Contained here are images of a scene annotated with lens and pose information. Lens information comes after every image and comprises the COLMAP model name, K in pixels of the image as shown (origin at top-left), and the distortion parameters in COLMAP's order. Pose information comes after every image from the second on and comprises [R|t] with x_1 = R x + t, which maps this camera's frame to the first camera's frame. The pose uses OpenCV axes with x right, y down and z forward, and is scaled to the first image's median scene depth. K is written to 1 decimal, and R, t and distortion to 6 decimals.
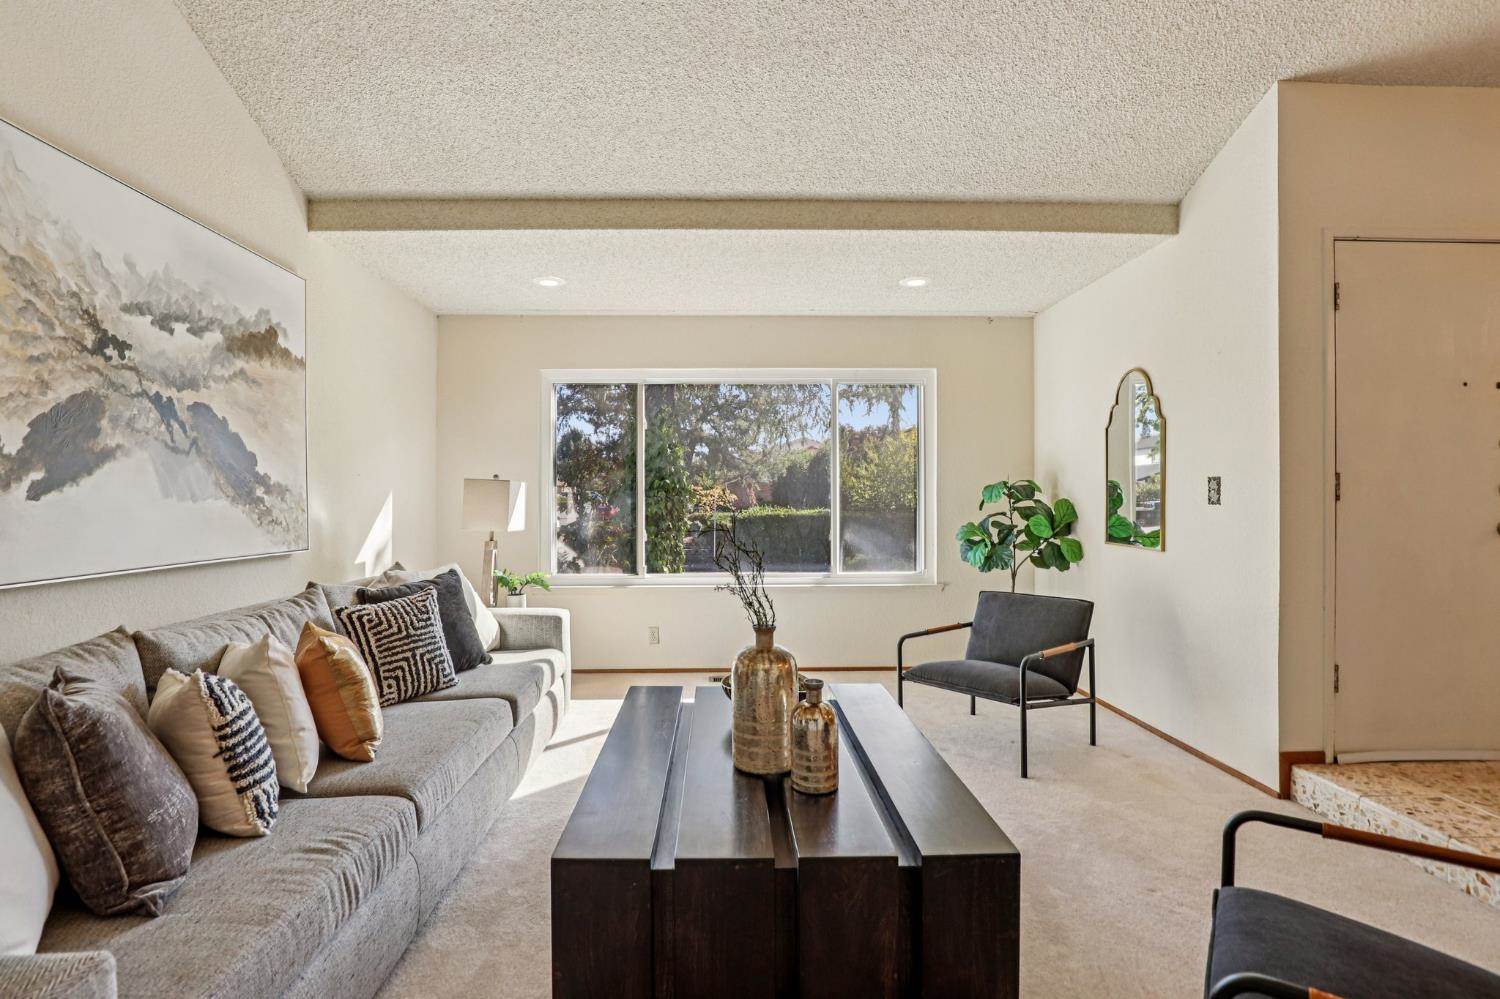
lens RADIAL K [[730.4, 0, 747.8], [0, 730.4, 501.8], [0, 0, 1]] dist [-0.037135, 0.008441]
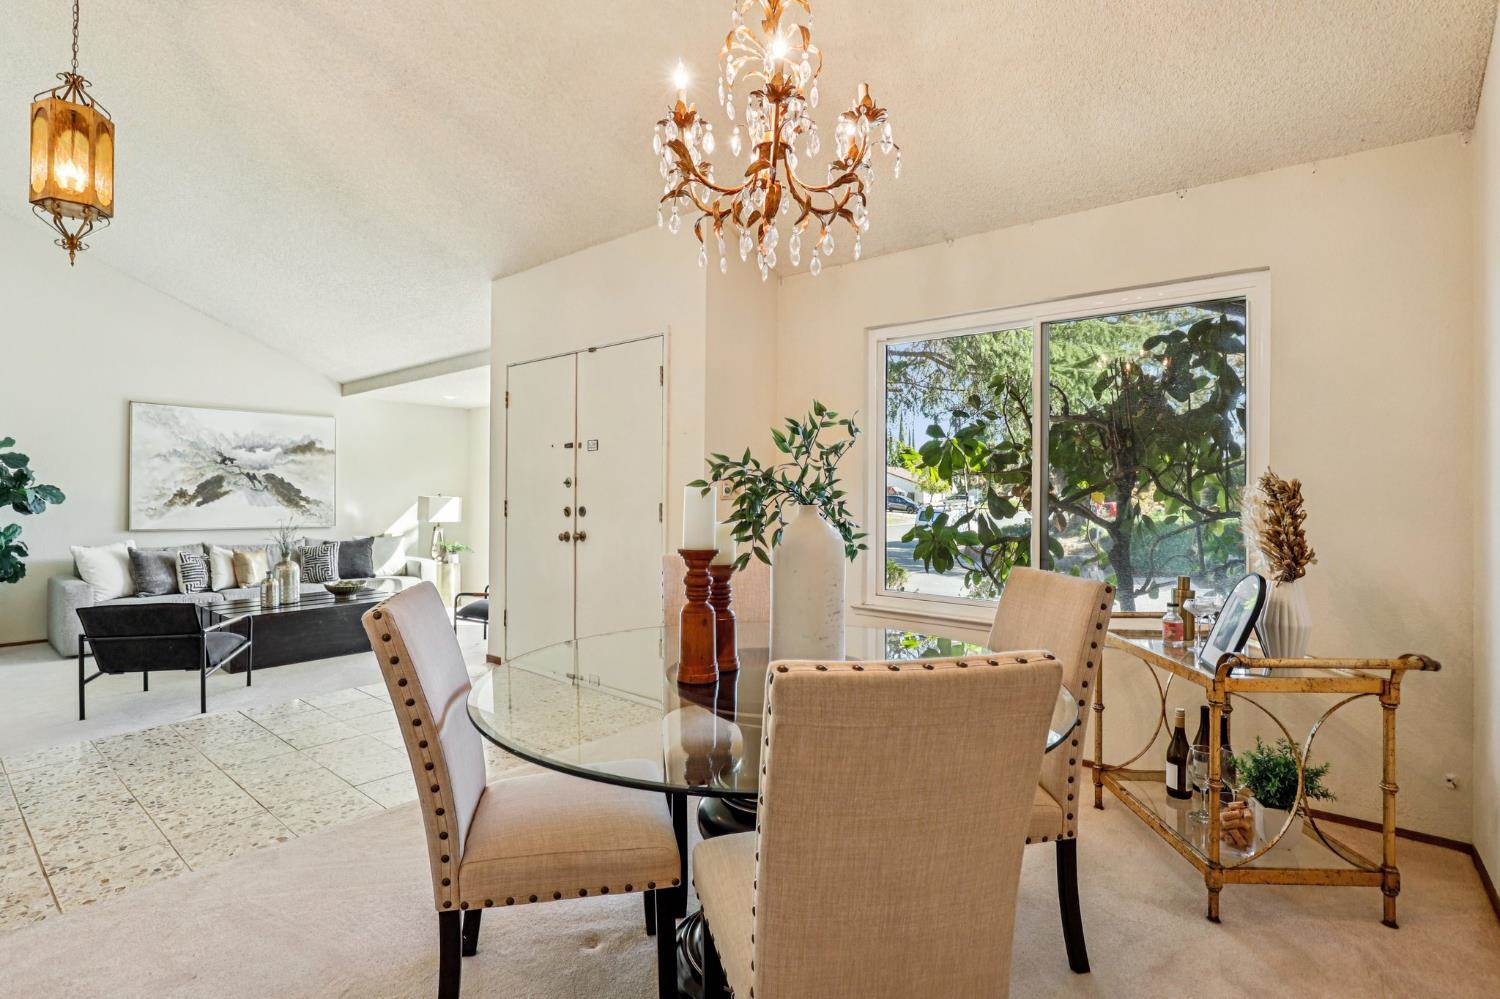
lens RADIAL K [[730.4, 0, 746.8], [0, 730.4, 500.0], [0, 0, 1]] dist [-0.037135, 0.008441]
pose [[0.777271, 0.012674, -0.629038, 2.722349], [-0.011790, 0.999915, 0.005578, -0.070246], [0.629056, 0.003081, 0.777354, -0.076161]]
